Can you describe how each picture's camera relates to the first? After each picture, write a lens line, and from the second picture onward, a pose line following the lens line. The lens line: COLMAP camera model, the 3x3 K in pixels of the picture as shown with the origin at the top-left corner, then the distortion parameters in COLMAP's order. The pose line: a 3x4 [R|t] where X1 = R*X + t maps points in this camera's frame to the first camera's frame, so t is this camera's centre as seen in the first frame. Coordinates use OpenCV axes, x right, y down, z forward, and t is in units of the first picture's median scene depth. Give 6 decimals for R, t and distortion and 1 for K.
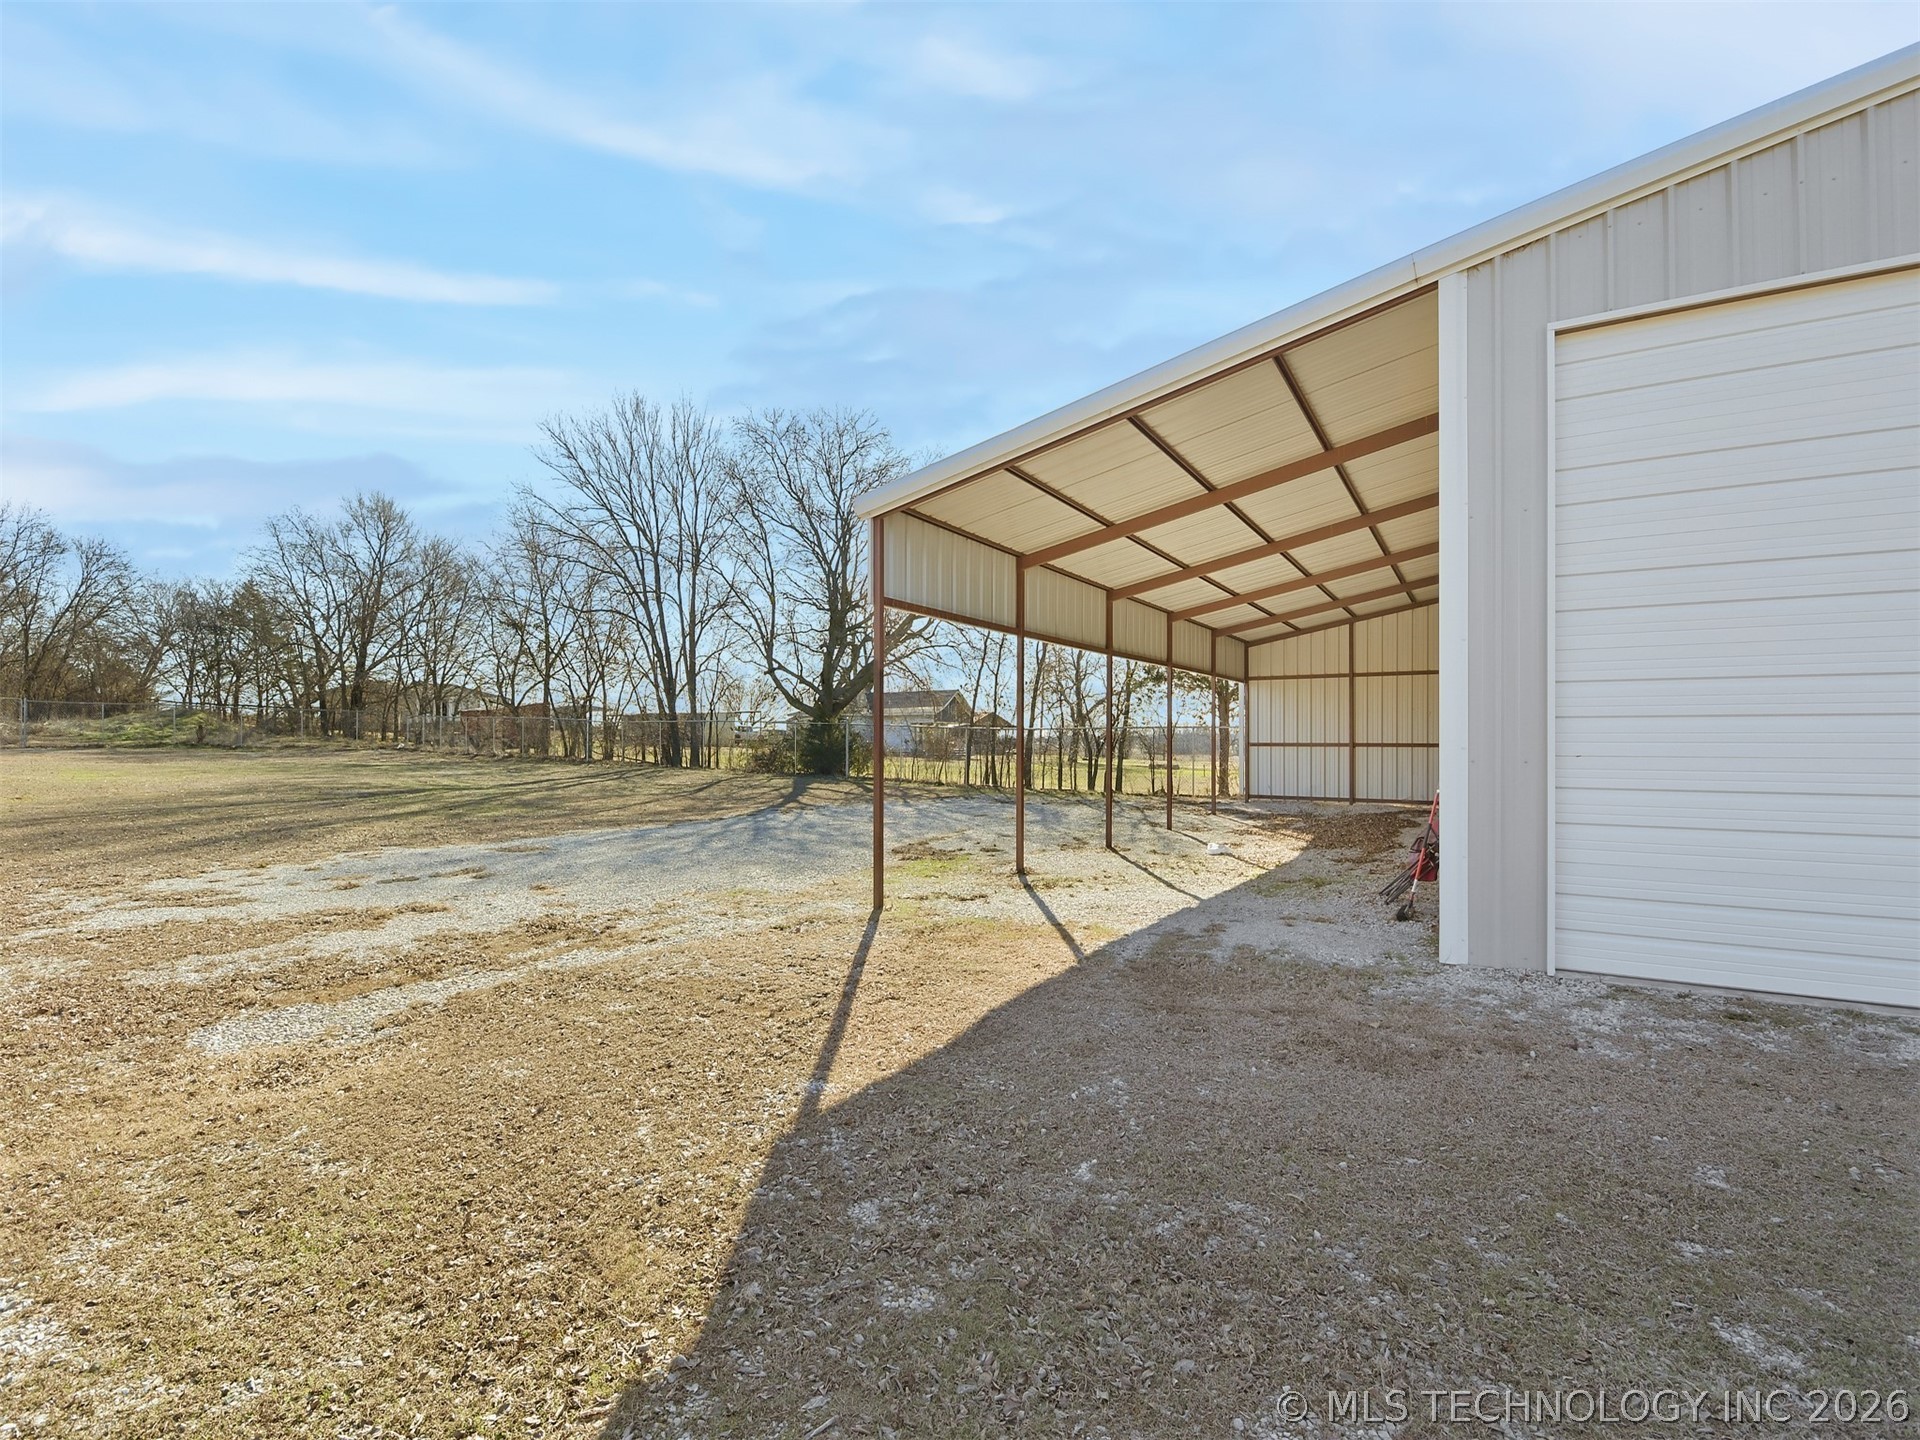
lens RADIAL K [[859.4, 0, 960.0], [0, 859.4, 720.0], [0, 0, 1]] dist [0.025086, -0.000380]
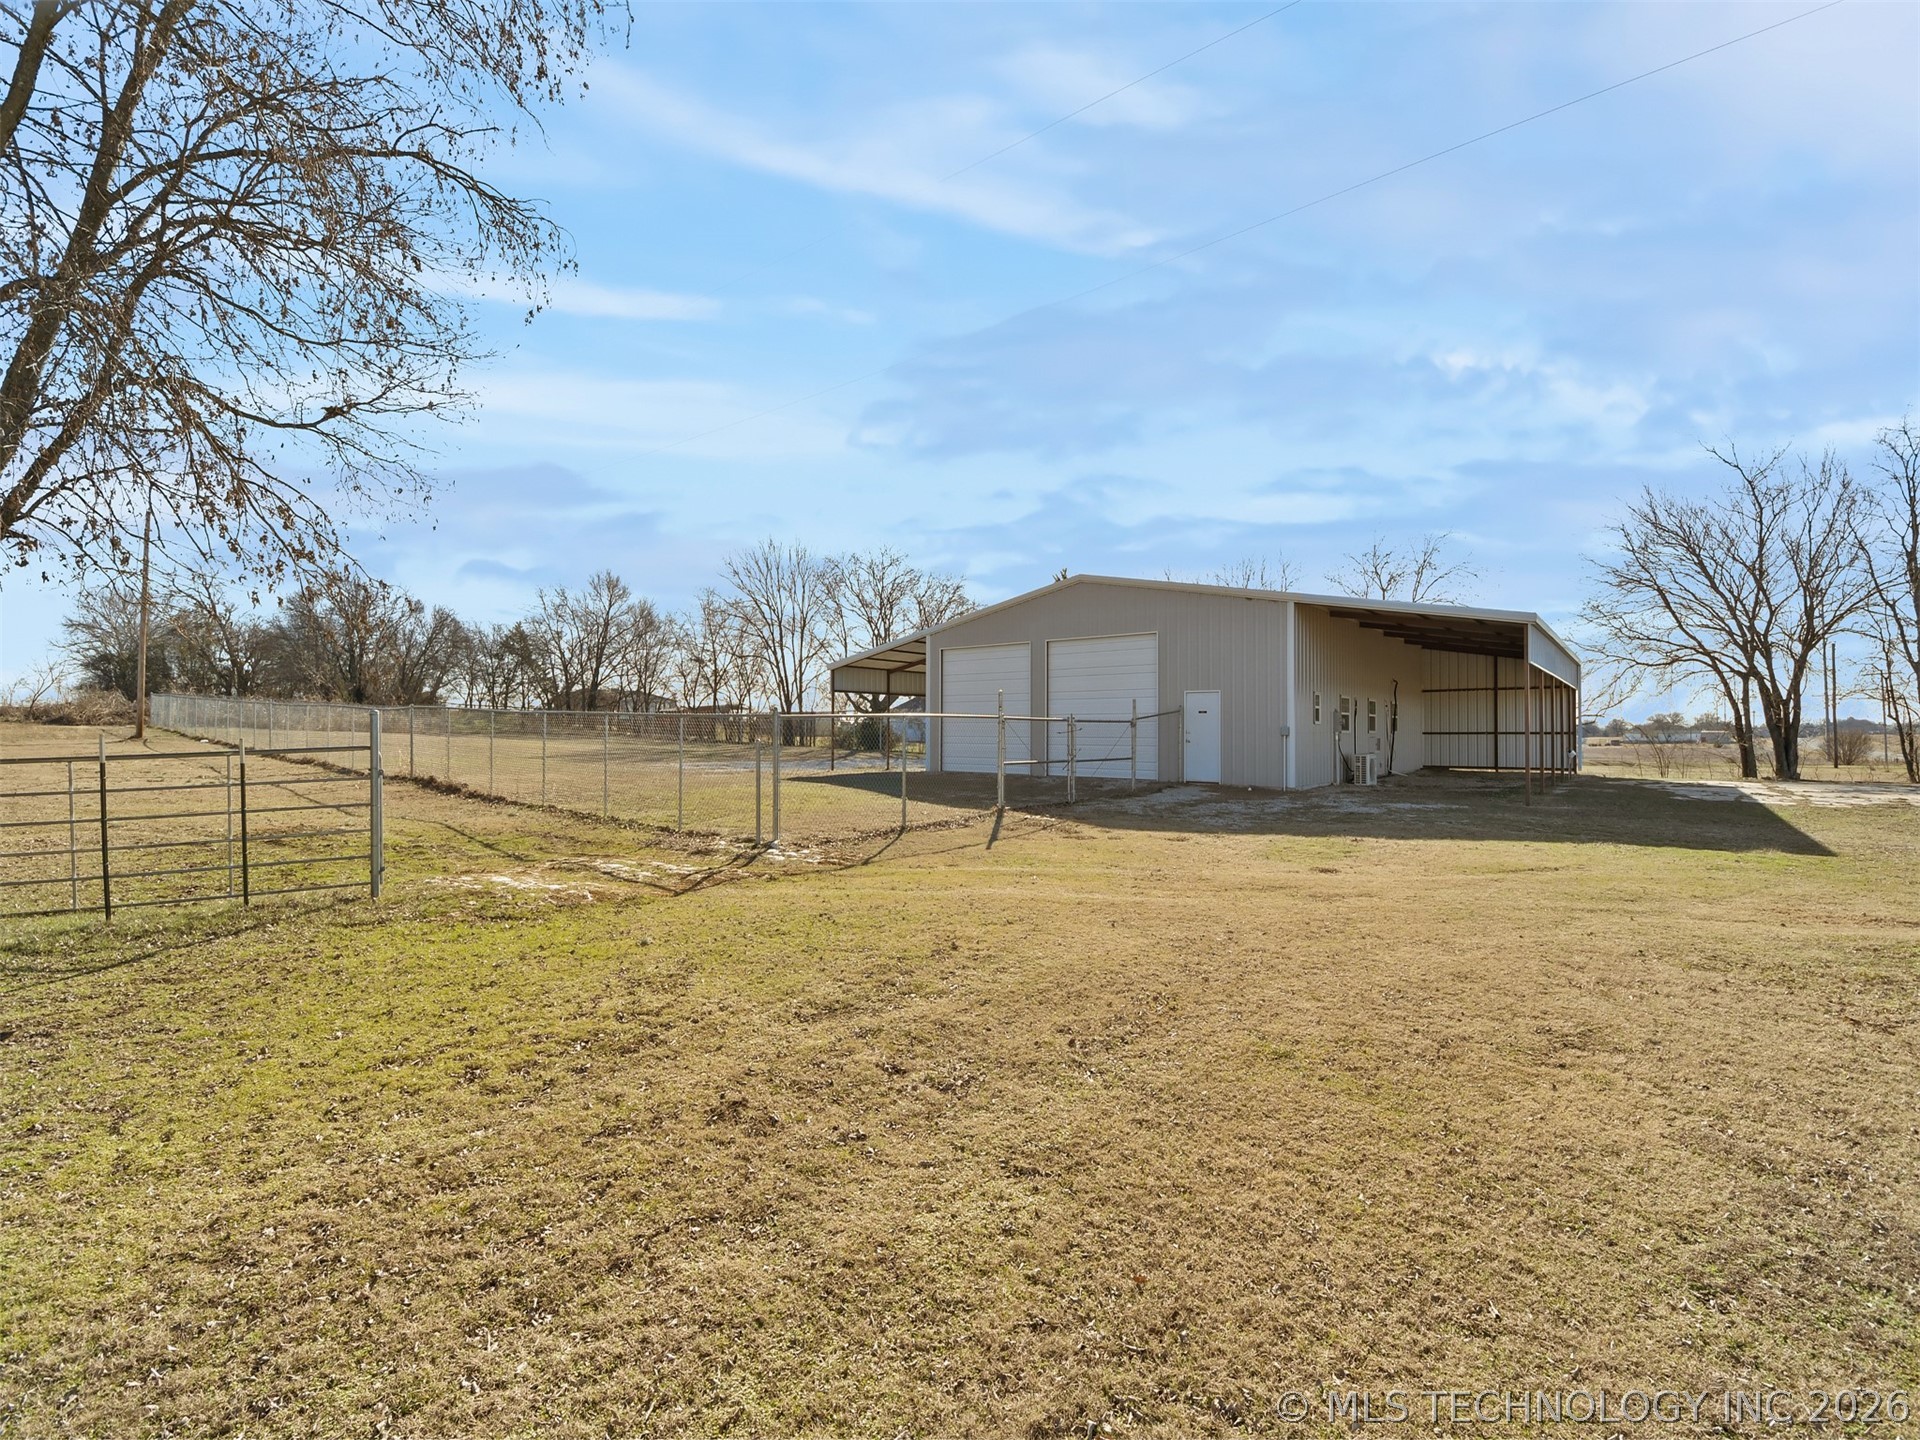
lens RADIAL K [[867.6, 0, 951.2], [0, 867.6, 727.7], [0, 0, 1]] dist [0.003701, -0.013647]
pose [[0.990370, 0.000952, -0.138440, 0.226256], [0.001412, 0.999855, 0.016977, -0.010100], [0.138436, -0.017009, 0.990225, -0.673082]]
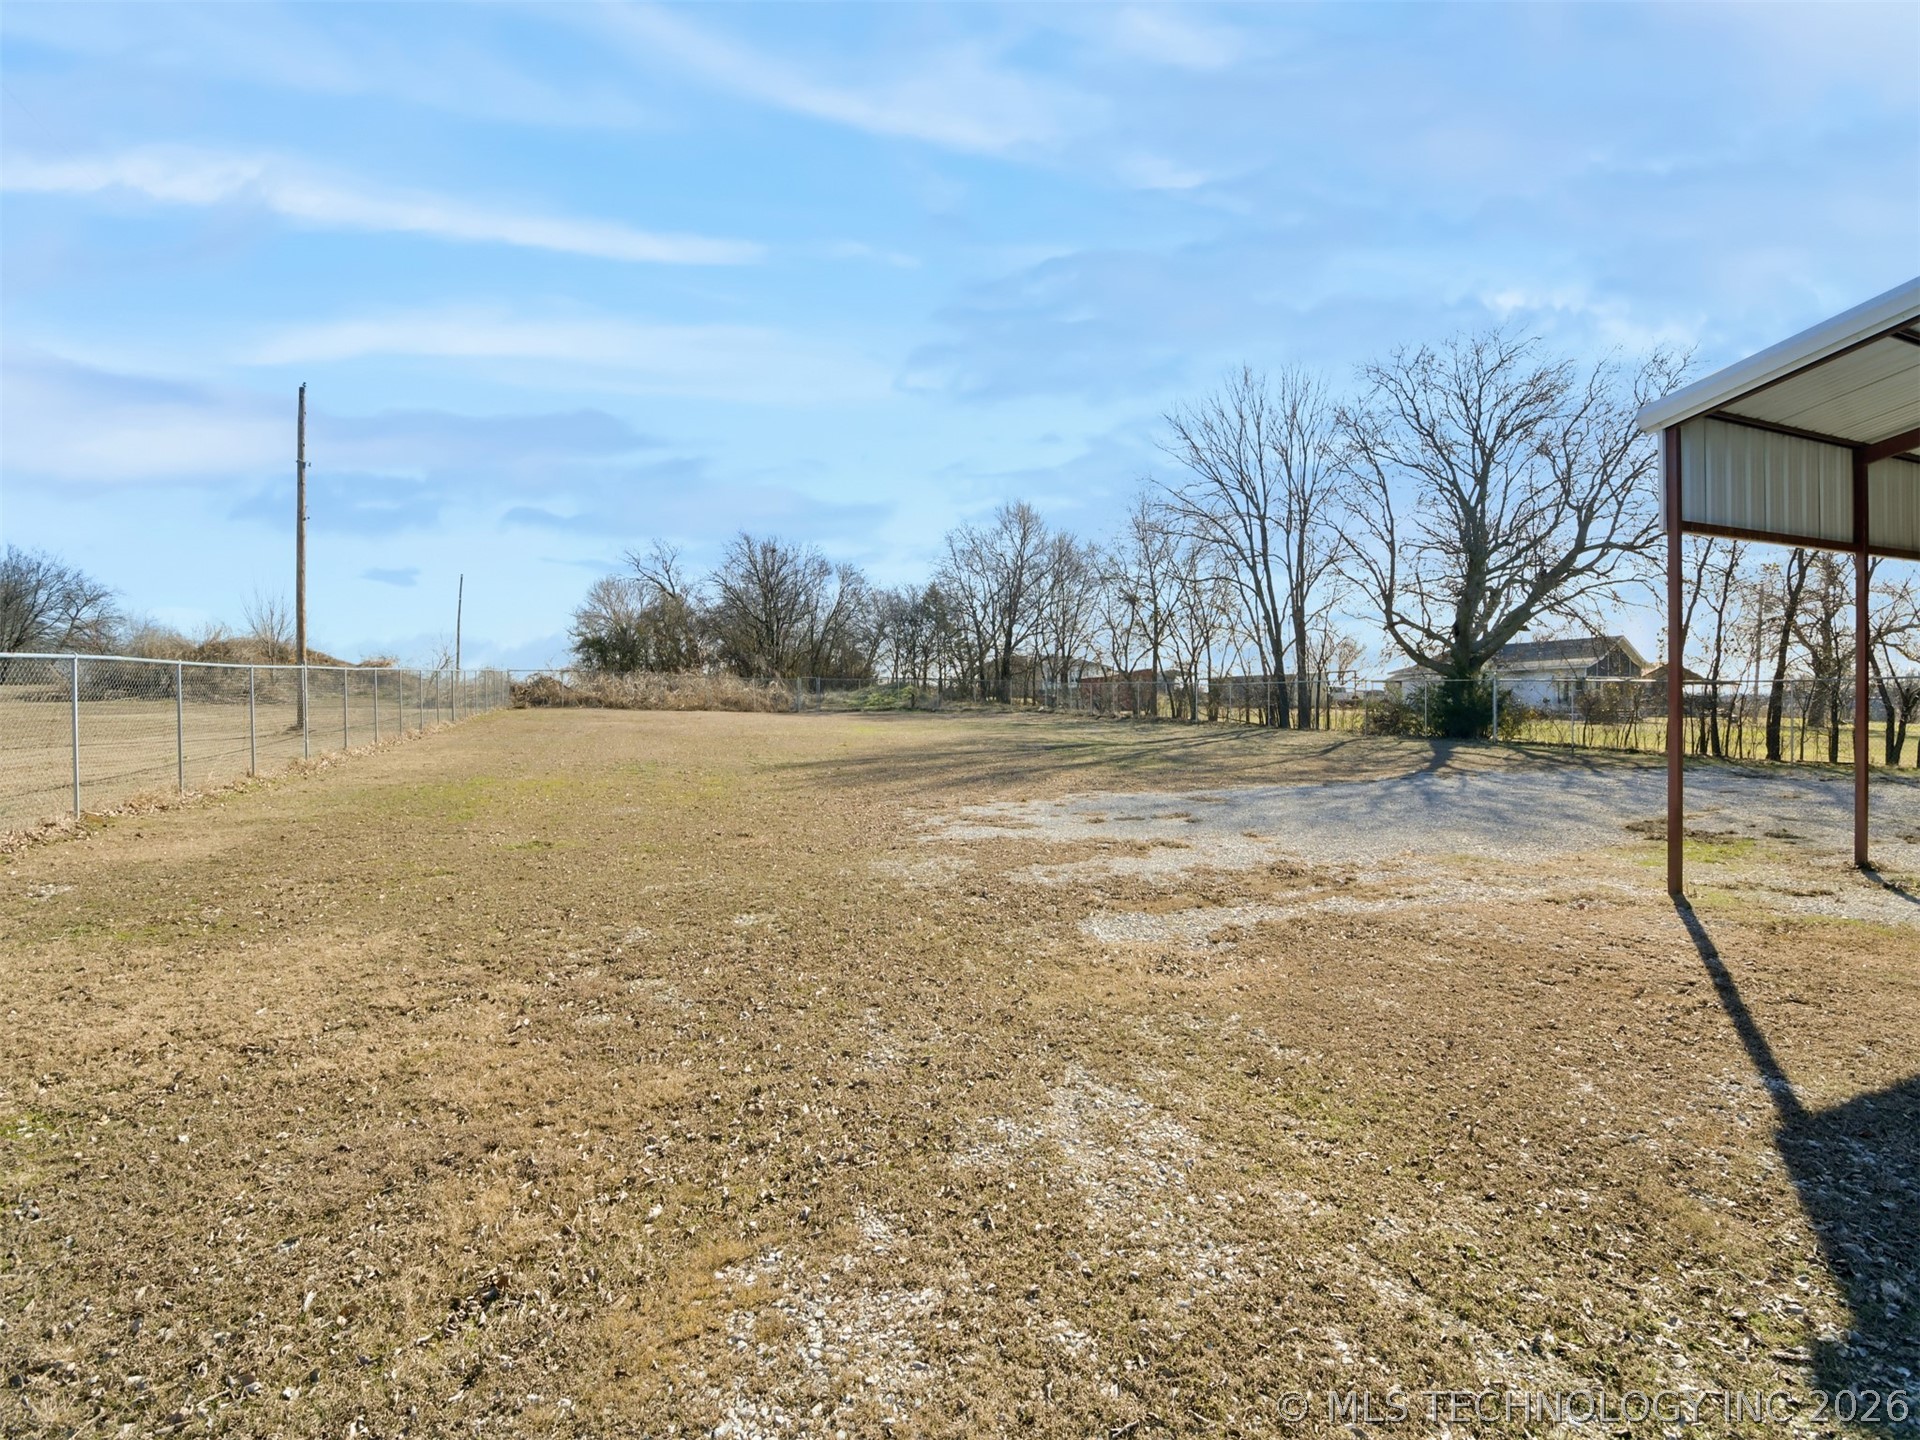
lens RADIAL K [[859.9, 0, 974.1], [0, 859.9, 686.6], [0, 0, 1]] dist [0.042620, -0.028376]
pose [[0.815606, -0.021029, -0.578226, -0.045602], [0.023636, 0.999716, -0.003019, 0.001063], [0.578125, -0.011205, 0.815871, -0.025988]]
